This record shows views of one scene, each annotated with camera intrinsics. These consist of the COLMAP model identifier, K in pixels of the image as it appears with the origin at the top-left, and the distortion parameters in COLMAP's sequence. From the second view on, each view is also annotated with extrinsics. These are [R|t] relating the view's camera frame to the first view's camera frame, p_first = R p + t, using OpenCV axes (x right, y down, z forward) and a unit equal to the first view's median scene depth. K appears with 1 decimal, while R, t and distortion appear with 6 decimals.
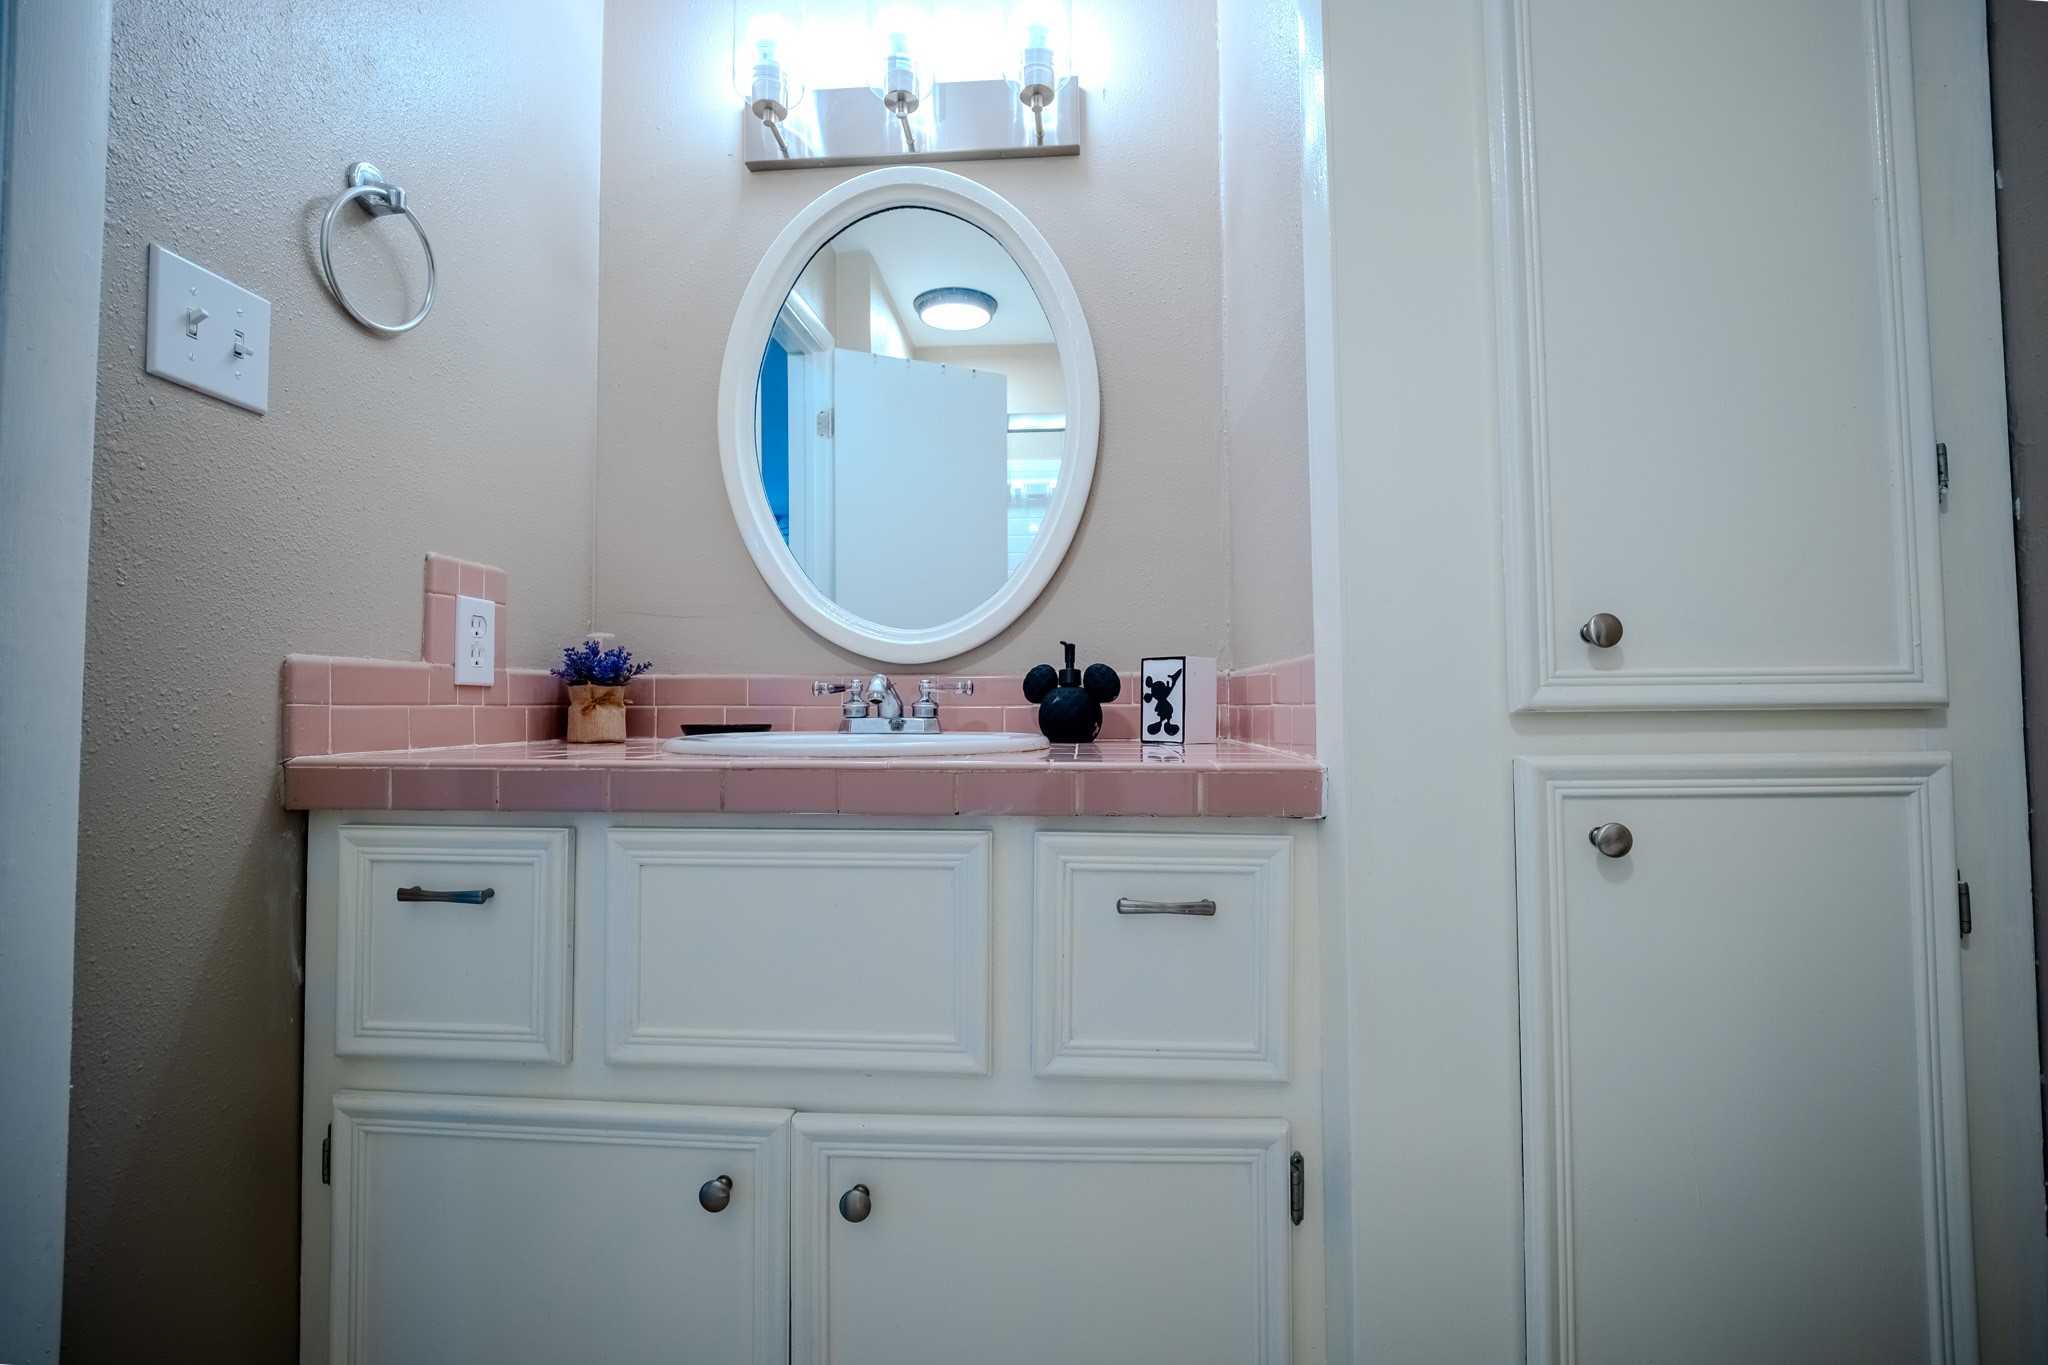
lens RADIAL K [[910.9, 0, 1027.5], [0, 910.9, 687.1], [0, 0, 1]] dist [-0.016185, 0.002888]
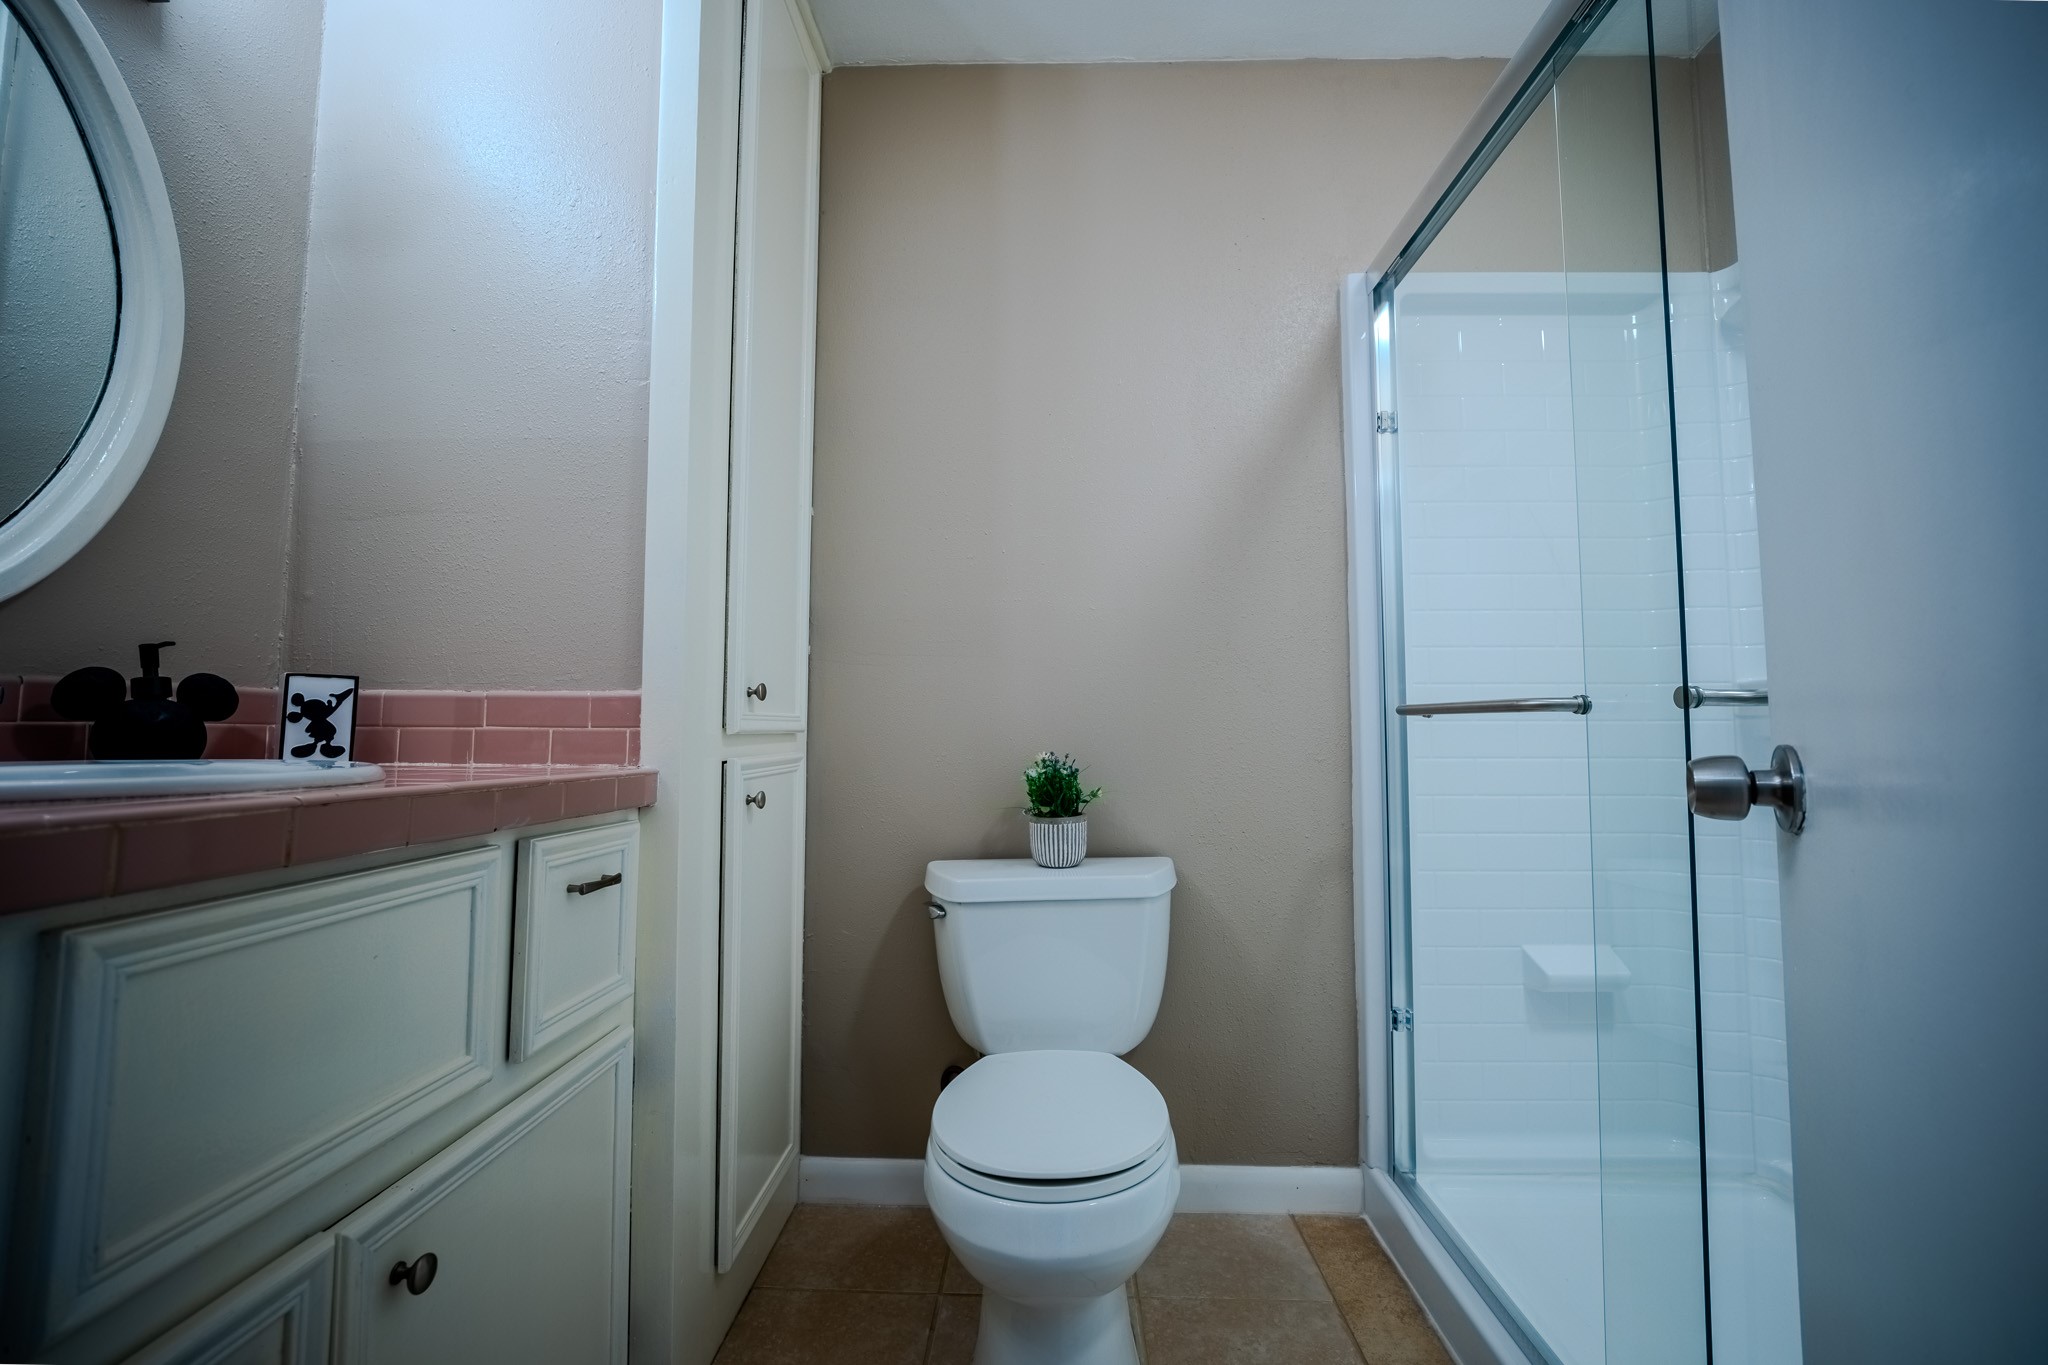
lens RADIAL K [[910.9, 0, 1026.8], [0, 910.9, 671.3], [0, 0, 1]] dist [-0.016185, 0.002888]
pose [[-0.056978, 0.071589, 0.995805, -0.828728], [-0.028869, 0.996891, -0.073319, 0.011388], [-0.997958, -0.032925, -0.054734, 0.327775]]
